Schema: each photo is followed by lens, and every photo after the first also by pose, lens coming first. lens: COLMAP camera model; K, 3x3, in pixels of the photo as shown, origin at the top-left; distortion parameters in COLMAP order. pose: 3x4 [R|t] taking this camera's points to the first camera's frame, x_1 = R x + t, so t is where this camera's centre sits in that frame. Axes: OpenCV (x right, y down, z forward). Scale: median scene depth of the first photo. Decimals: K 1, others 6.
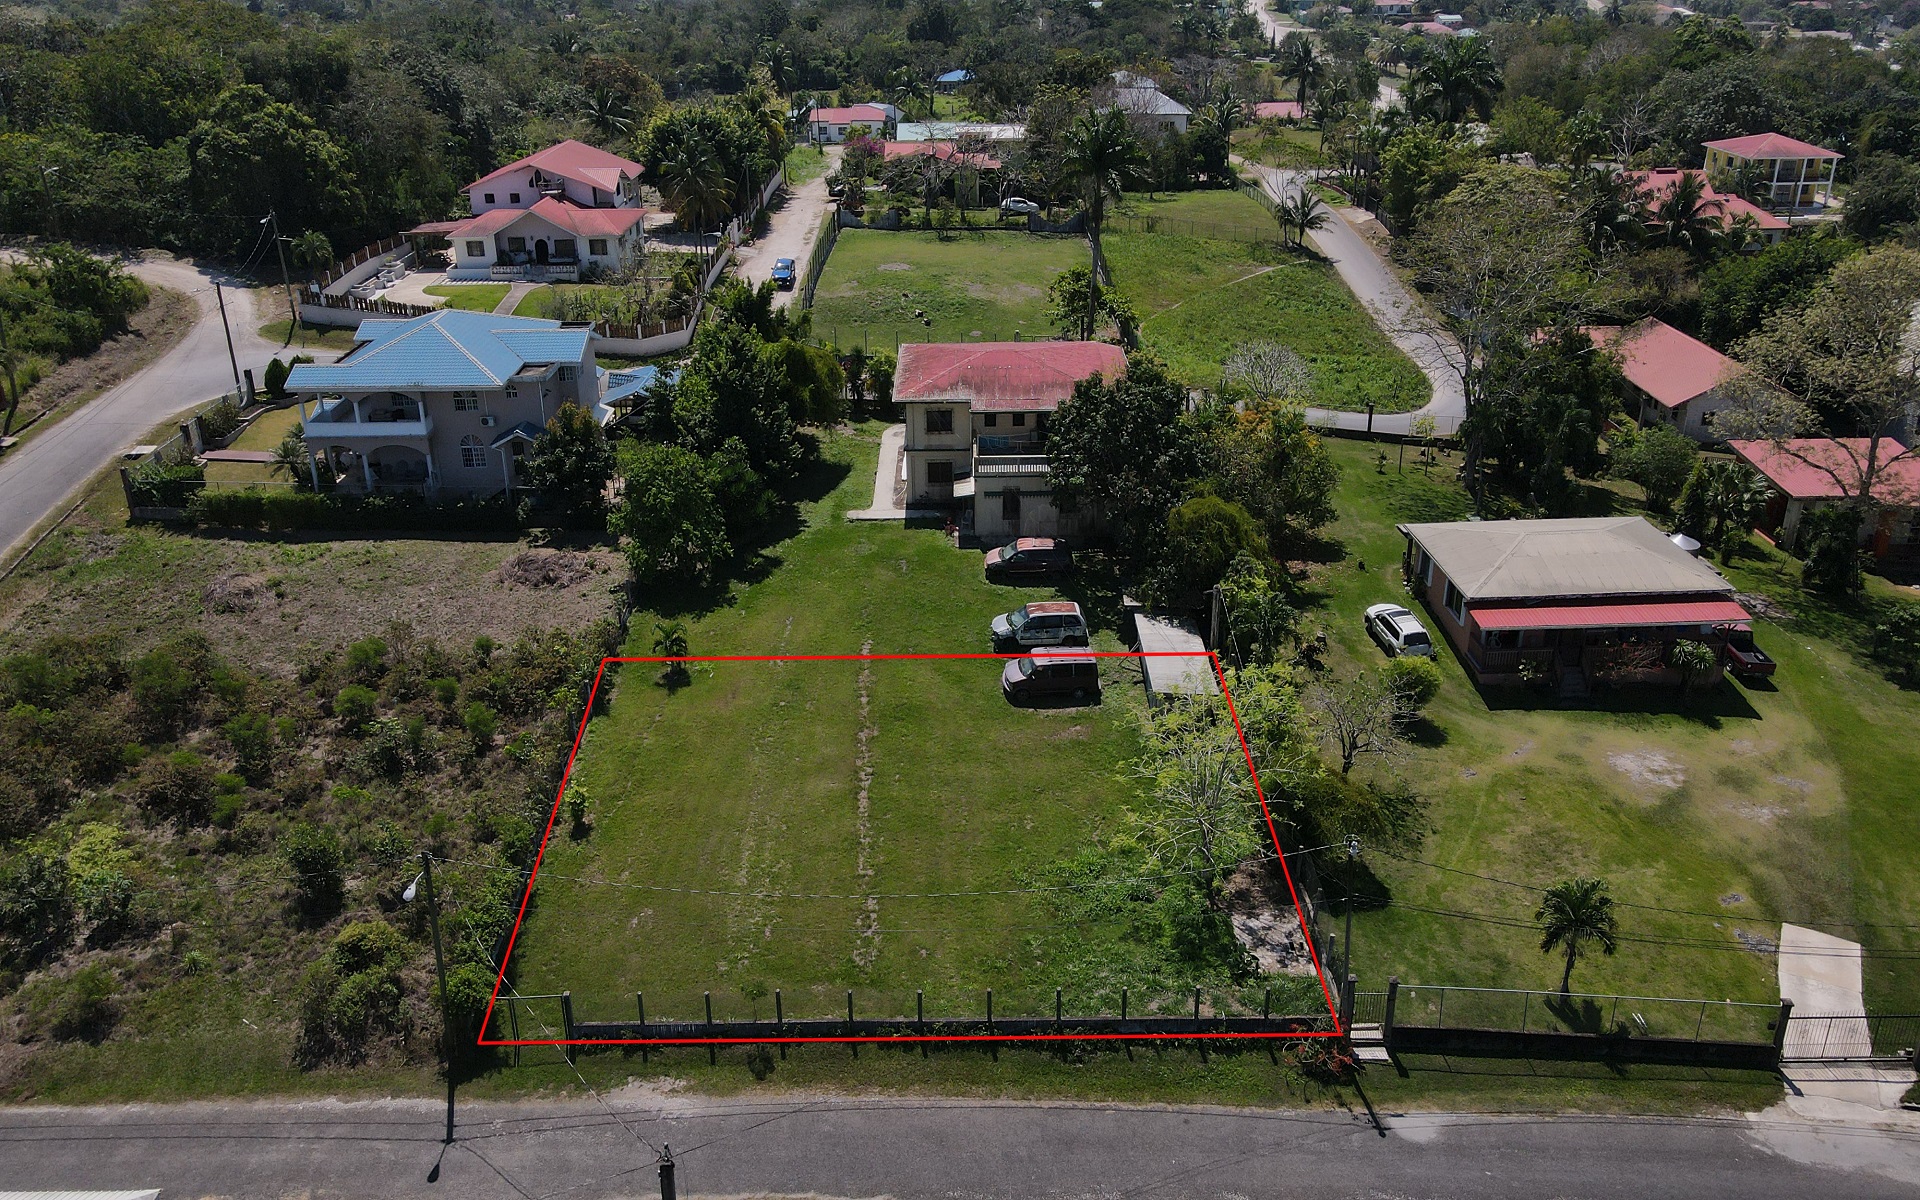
lens RADIAL K [[1395.7, 0, 960.0], [0, 1395.7, 600.0], [0, 0, 1]] dist [-0.002381, 0.045578]
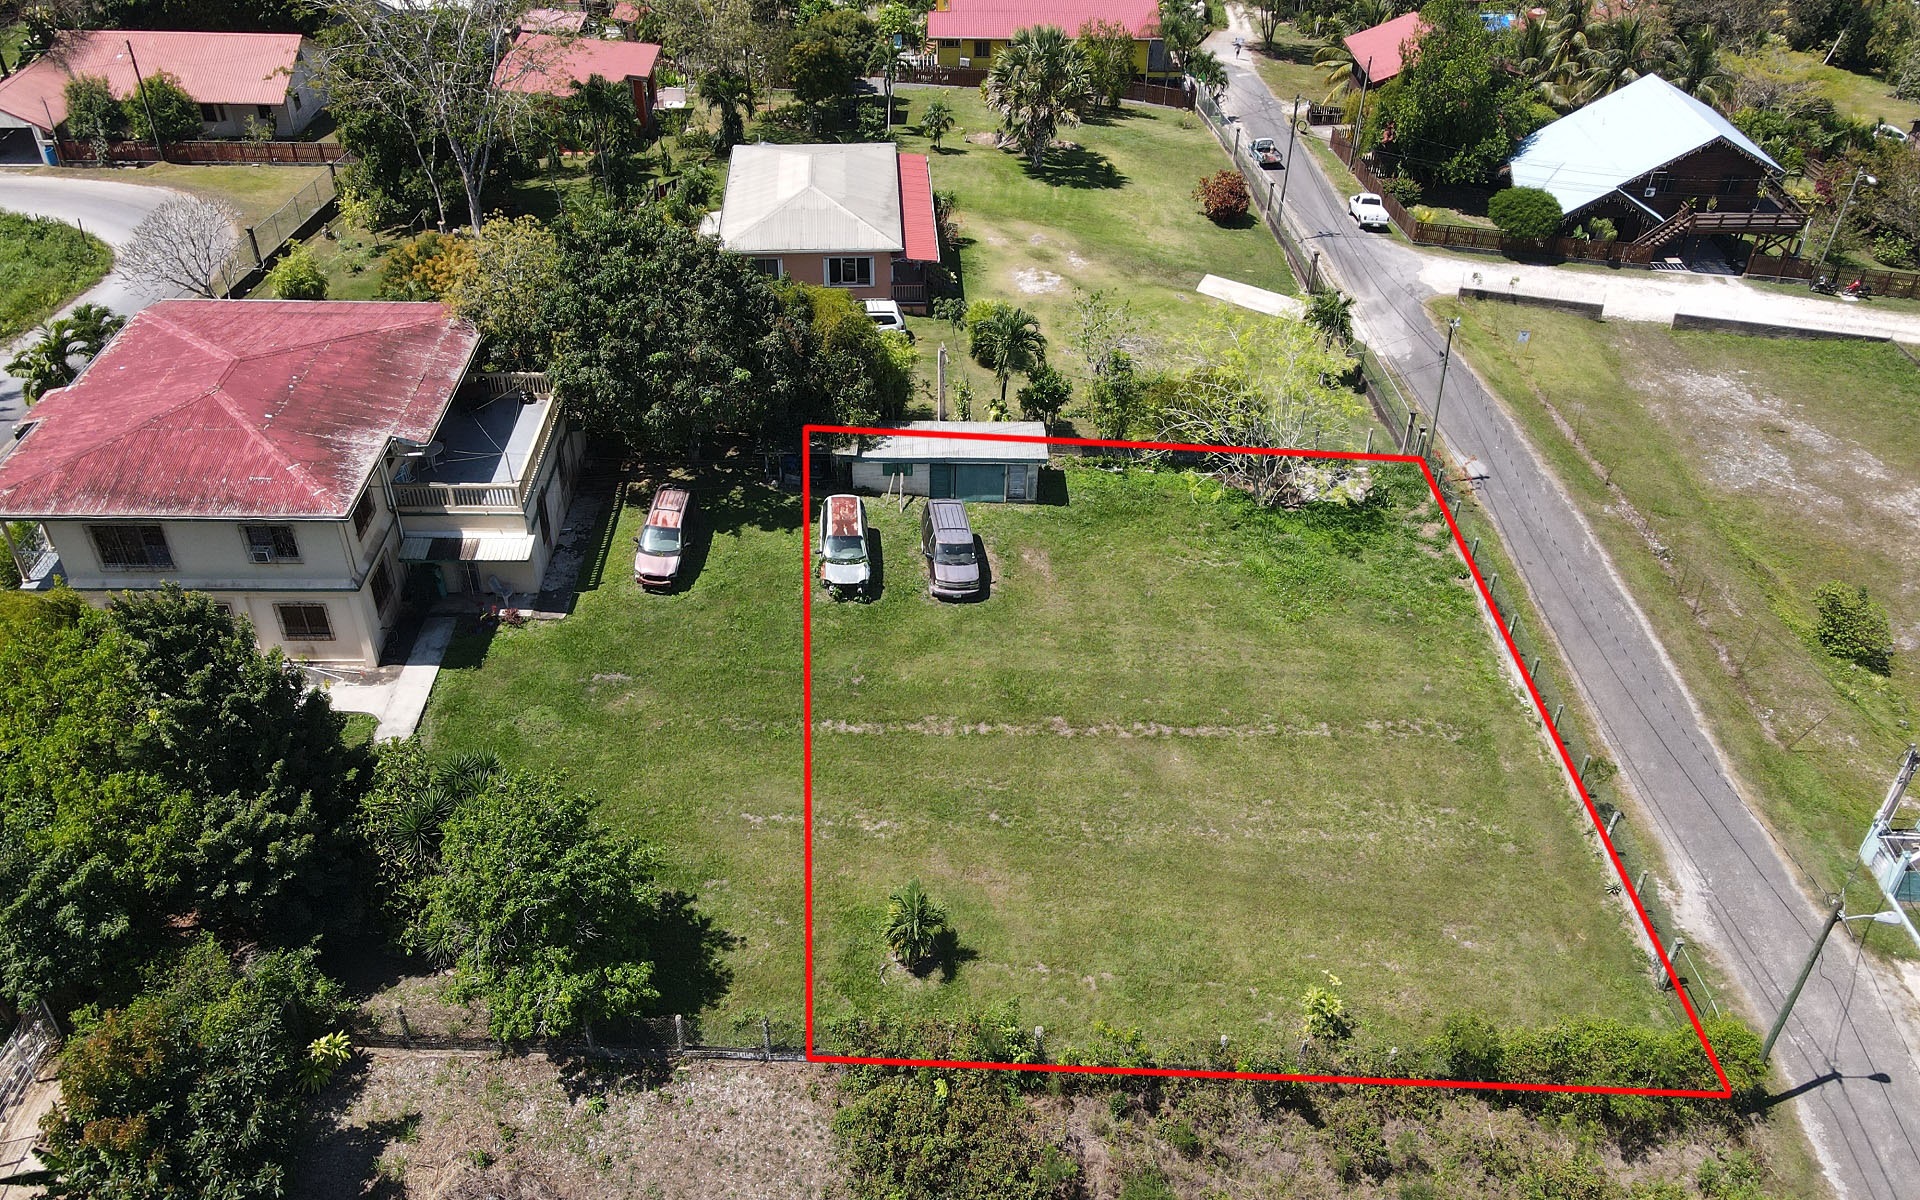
lens RADIAL K [[1352.3, 0, 950.2], [0, 1352.3, 598.7], [0, 0, 1]] dist [0.006010, -0.000816]
pose [[-0.014260, -0.643129, 0.765625, -0.481749], [0.425714, 0.688932, 0.586635, -0.337733], [-0.904745, 0.334302, 0.263965, 0.690397]]
